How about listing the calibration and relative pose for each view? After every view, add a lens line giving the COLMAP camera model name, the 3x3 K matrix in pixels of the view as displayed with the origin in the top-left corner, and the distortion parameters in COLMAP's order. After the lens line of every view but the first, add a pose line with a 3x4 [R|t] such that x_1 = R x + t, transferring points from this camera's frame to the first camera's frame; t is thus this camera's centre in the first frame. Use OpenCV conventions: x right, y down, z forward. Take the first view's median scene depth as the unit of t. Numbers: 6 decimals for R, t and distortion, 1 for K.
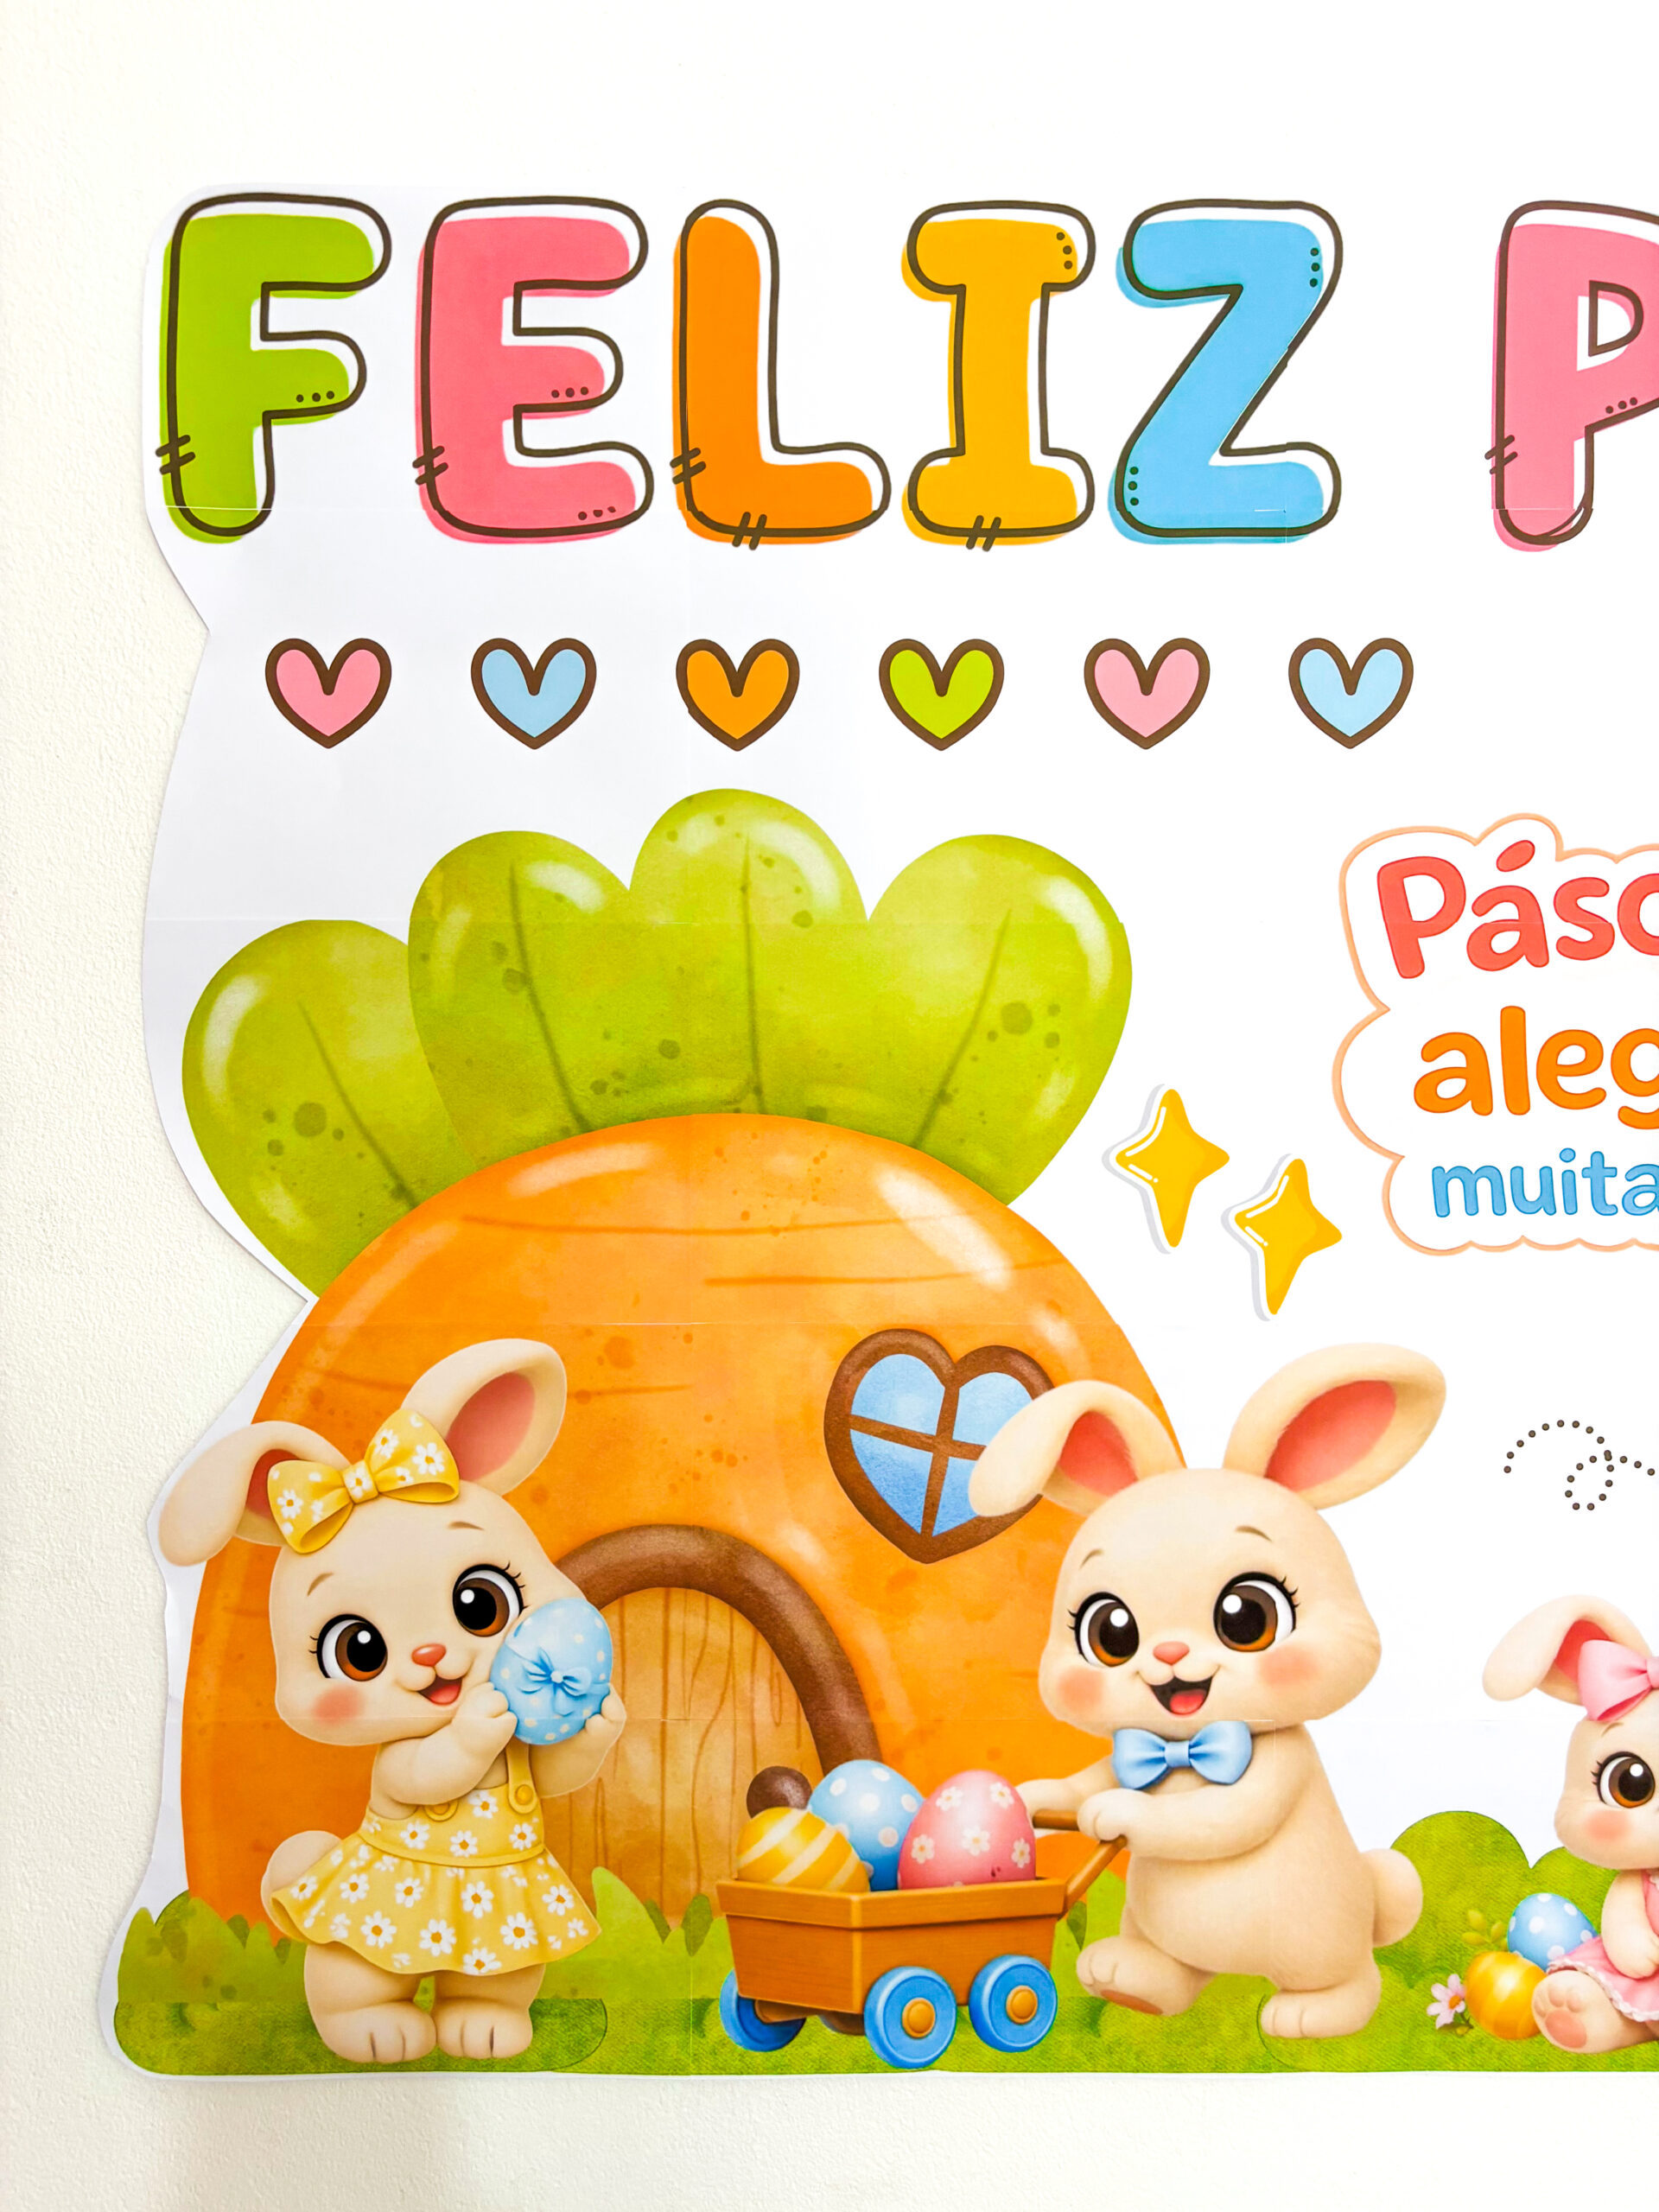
lens RADIAL K [[1720.5, 0, 827.2], [0, 1720.5, 1118.6], [0, 0, 1]] dist [0.016608, -0.006279]
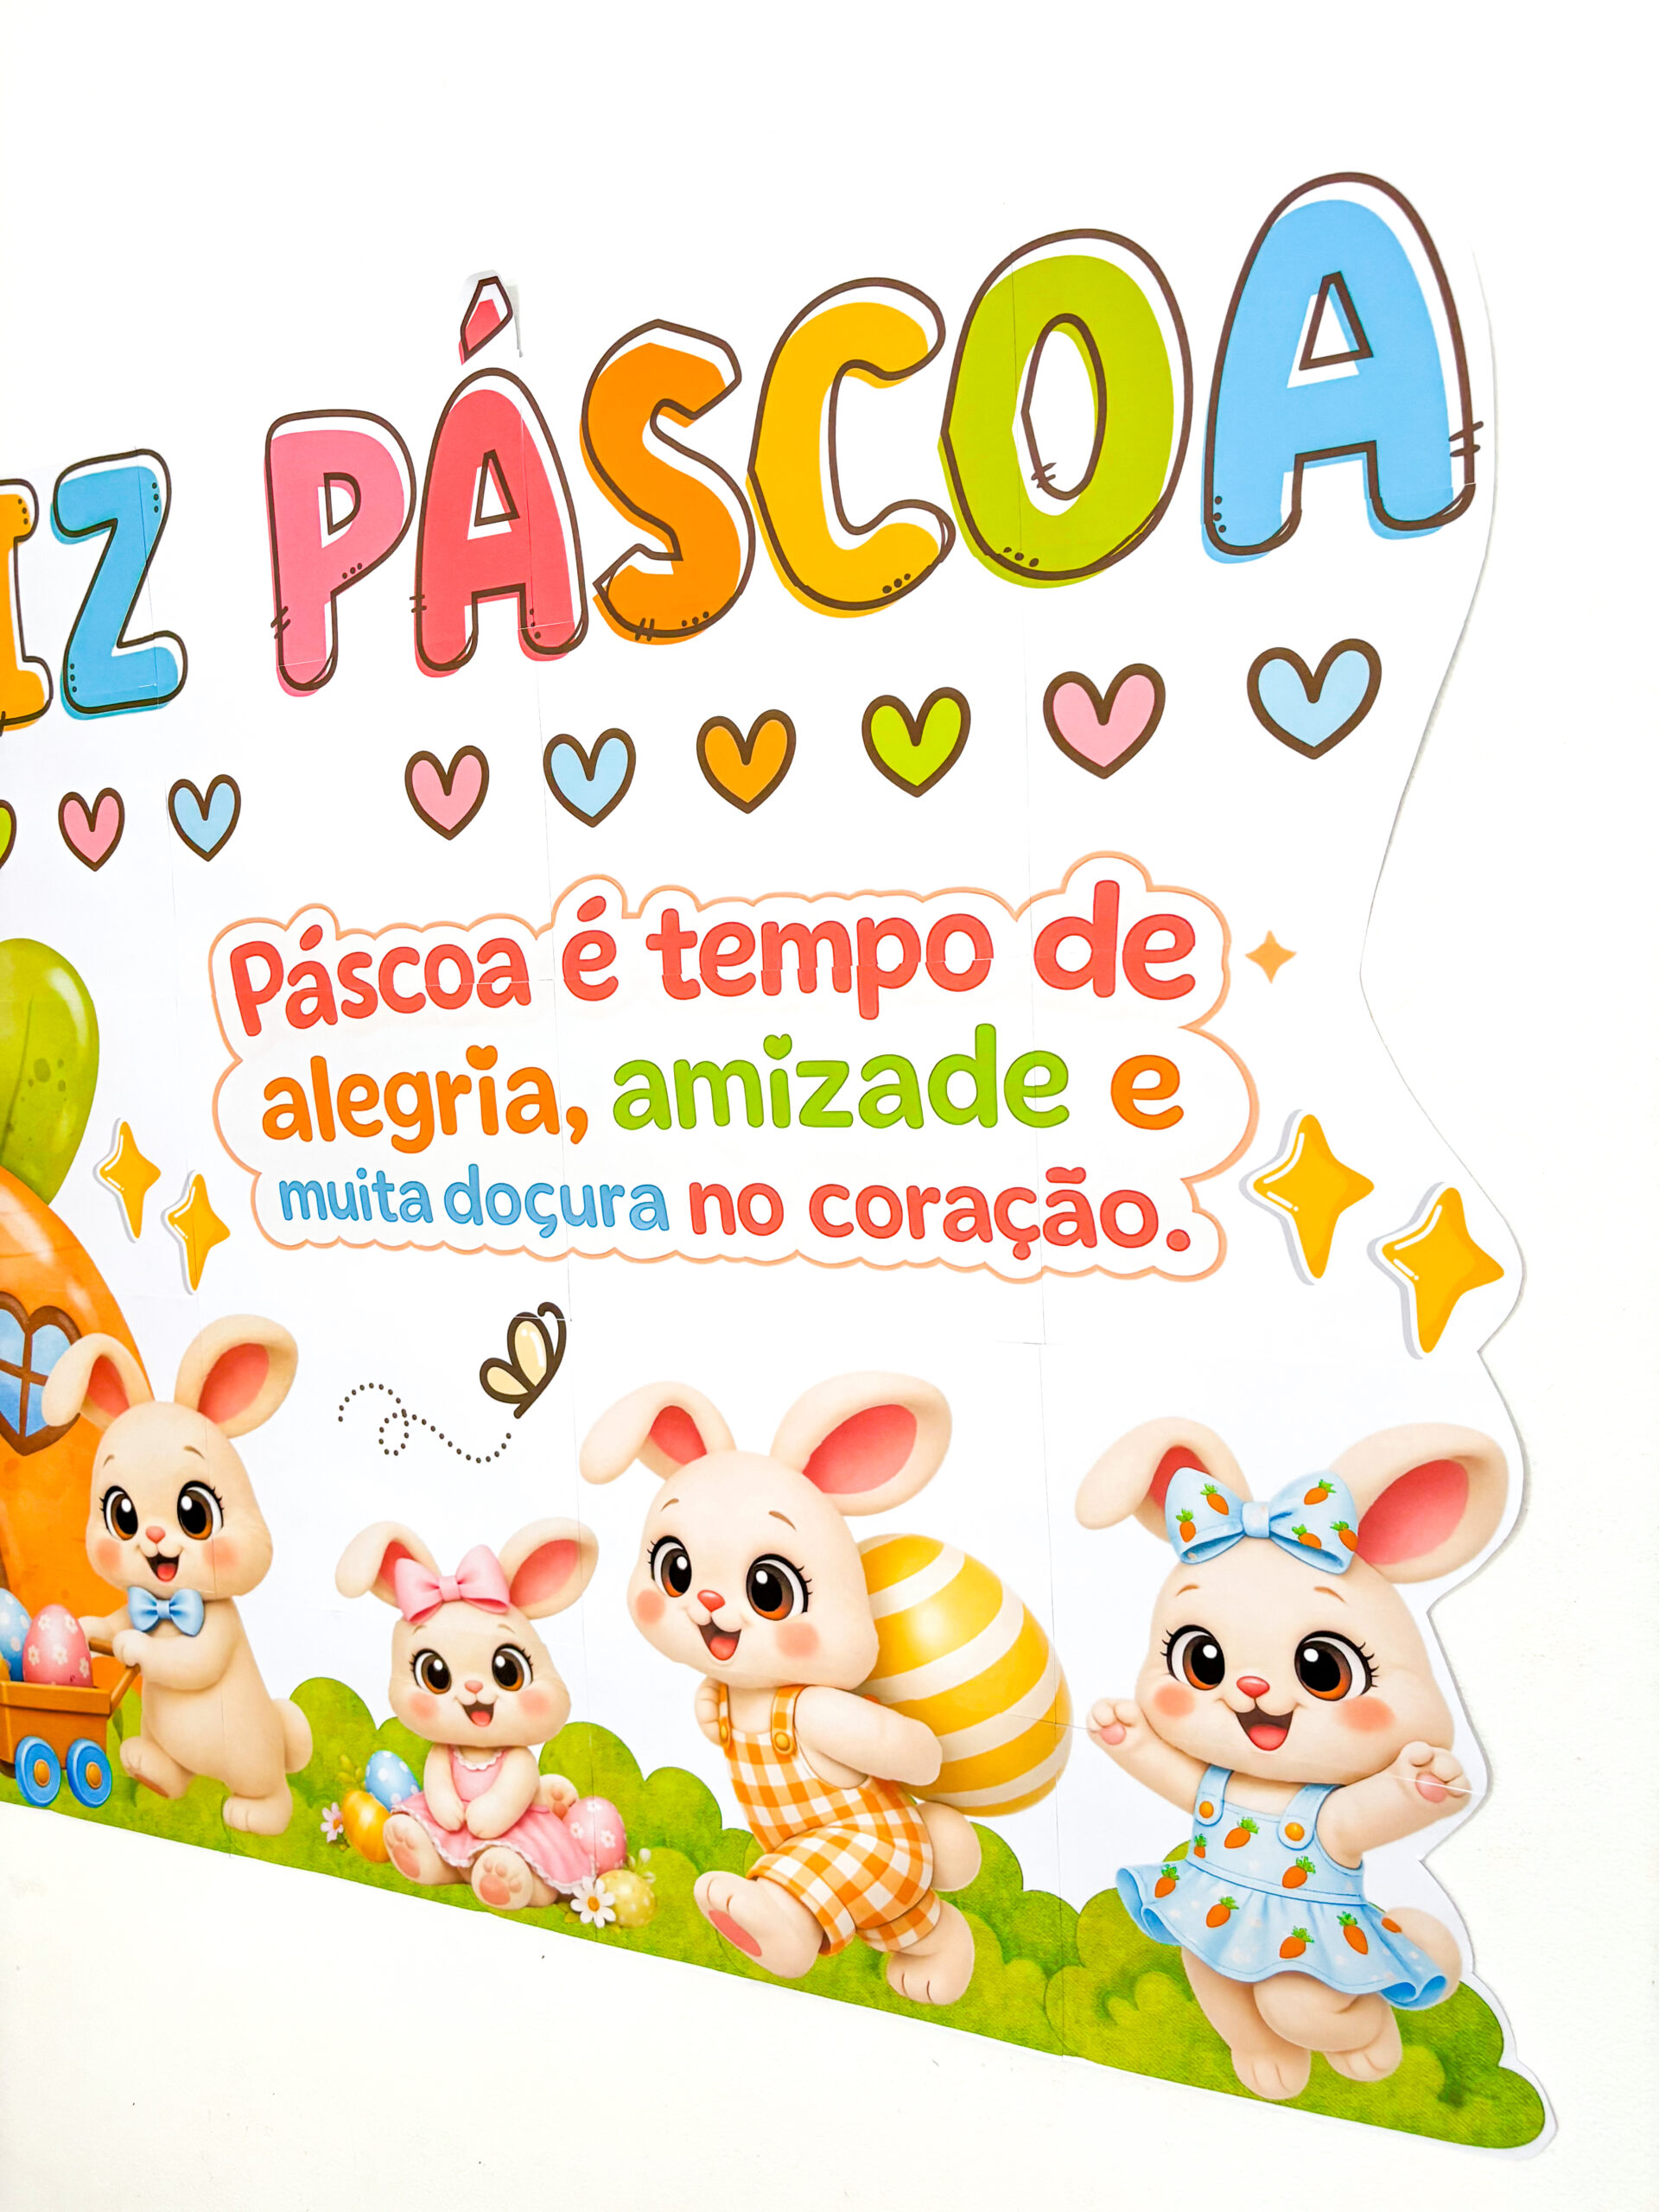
lens RADIAL K [[1720.5, 0, 827.2], [0, 1720.5, 1118.6], [0, 0, 1]] dist [0.016608, -0.006279]
pose [[0.903228, -0.002005, -0.429157, 1.265583], [0.020191, 0.999080, 0.037829, -0.058905], [0.428686, -0.042833, 0.902437, 0.013951]]
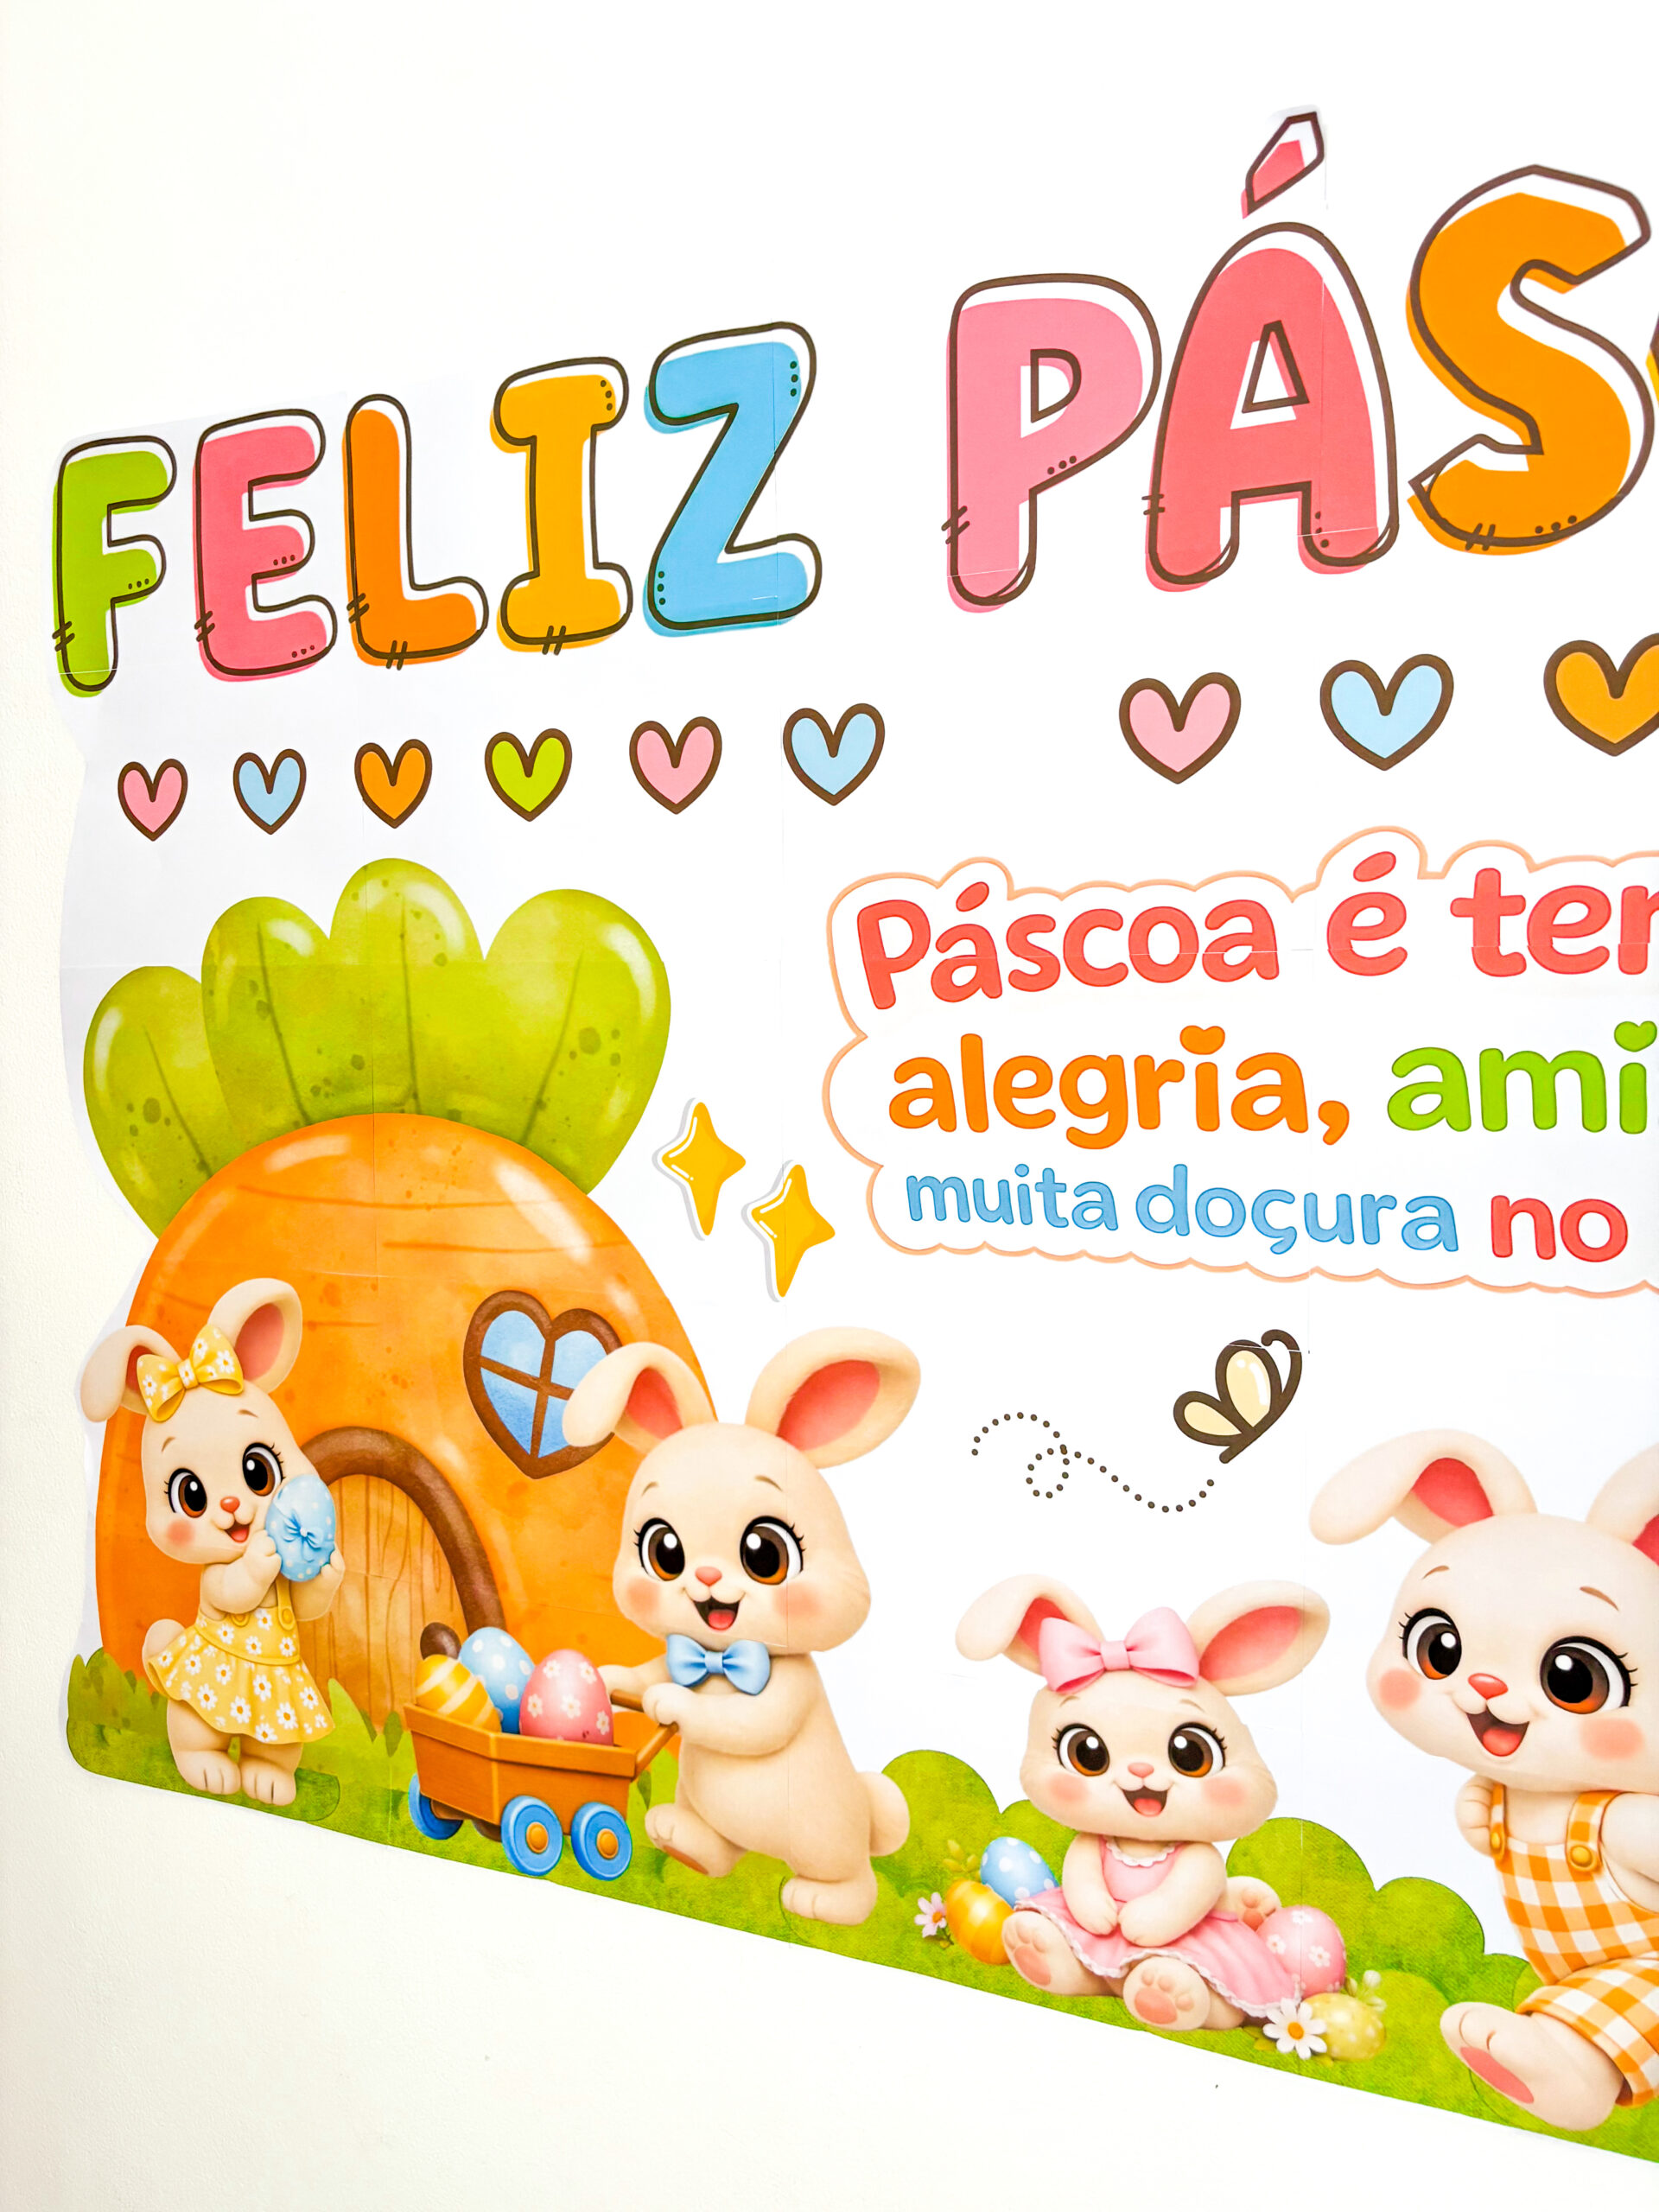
lens RADIAL K [[1667.2, 0, 838.3], [0, 1667.2, 1120.4], [0, 0, 1]] dist [0.152871, -0.466169]
pose [[0.912887, 0.025702, -0.407403, 0.746757], [-0.009495, 0.999083, 0.041753, -0.052949], [0.408103, -0.034248, 0.912293, -0.009250]]
